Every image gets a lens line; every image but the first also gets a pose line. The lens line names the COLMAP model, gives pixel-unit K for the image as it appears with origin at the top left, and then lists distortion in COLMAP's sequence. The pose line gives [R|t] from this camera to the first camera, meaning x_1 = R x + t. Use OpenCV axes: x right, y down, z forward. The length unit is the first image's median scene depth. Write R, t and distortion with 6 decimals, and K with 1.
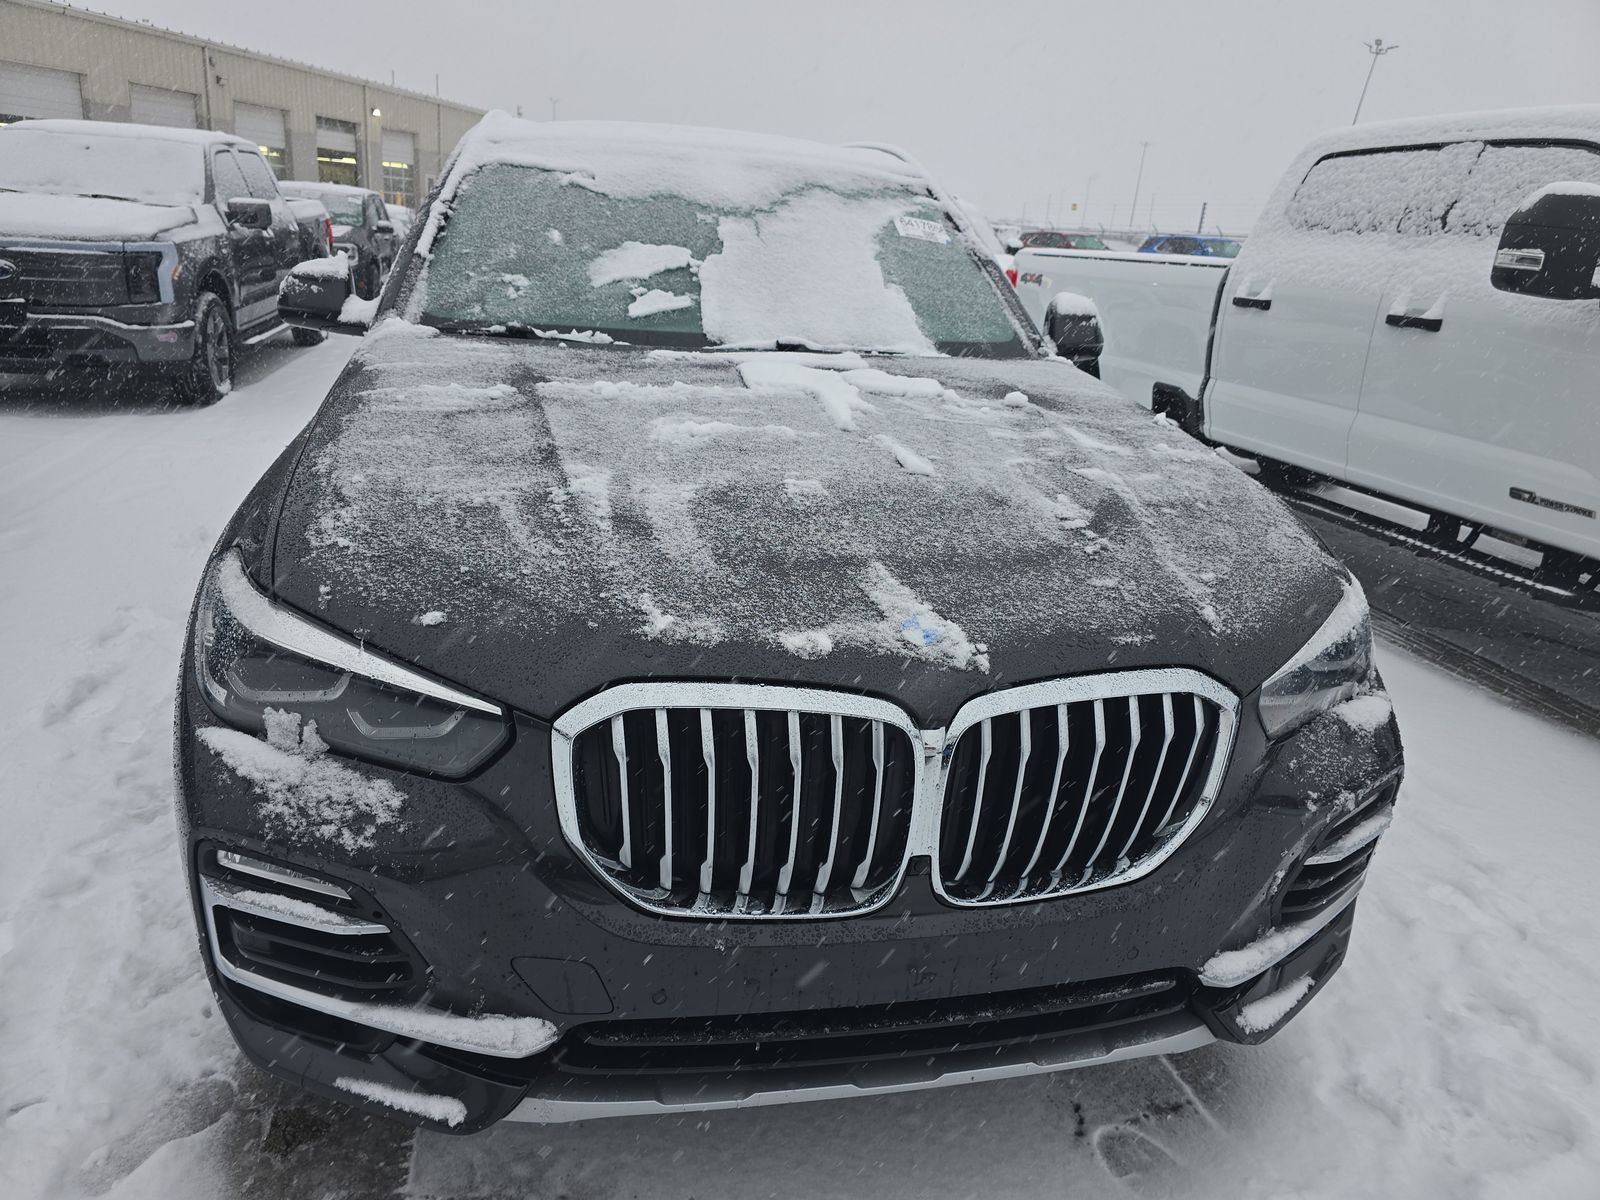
lens RADIAL K [[1050.9, 0, 800.0], [0, 1050.9, 600.0], [0, 0, 1]] dist [0.072026, -0.056865]
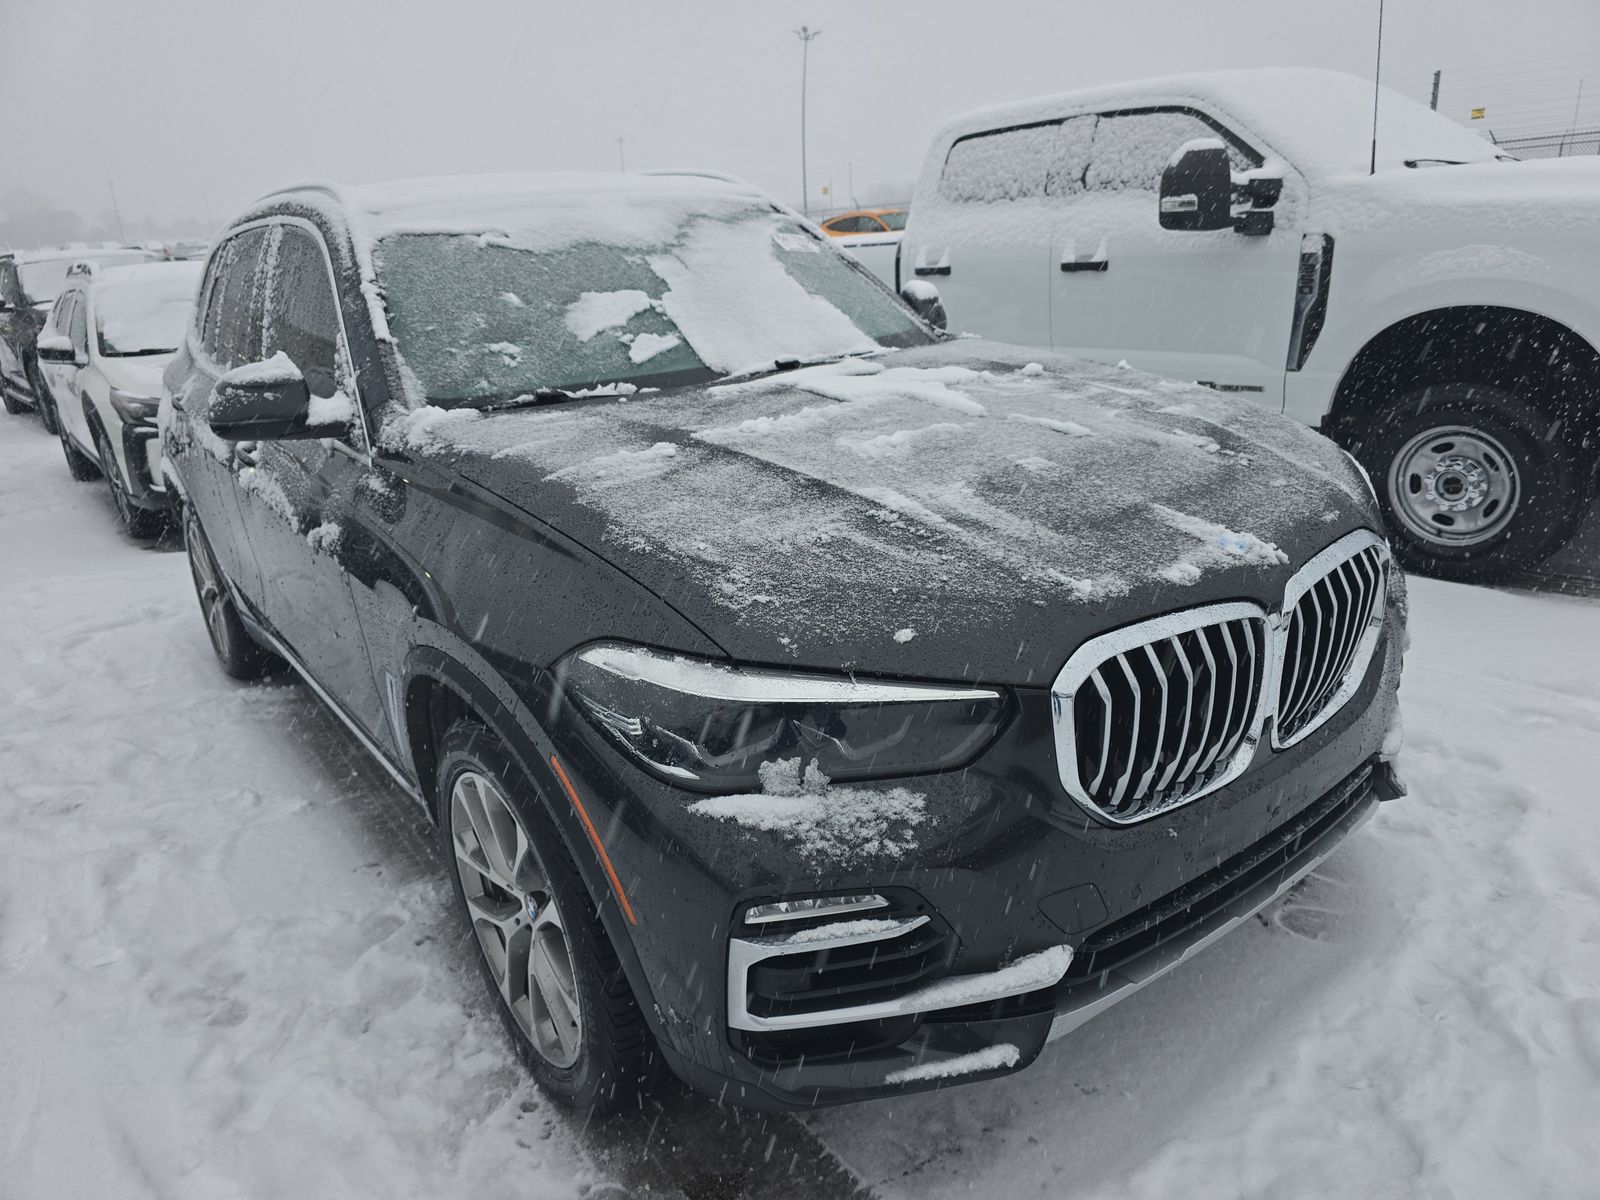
lens RADIAL K [[1050.9, 0, 800.0], [0, 1050.9, 600.0], [0, 0, 1]] dist [0.072026, -0.056865]
pose [[0.900332, -0.255240, 0.352498, -0.450340], [0.256063, 0.965605, 0.045160, -0.053271], [-0.351900, 0.049602, 0.934722, -0.002481]]
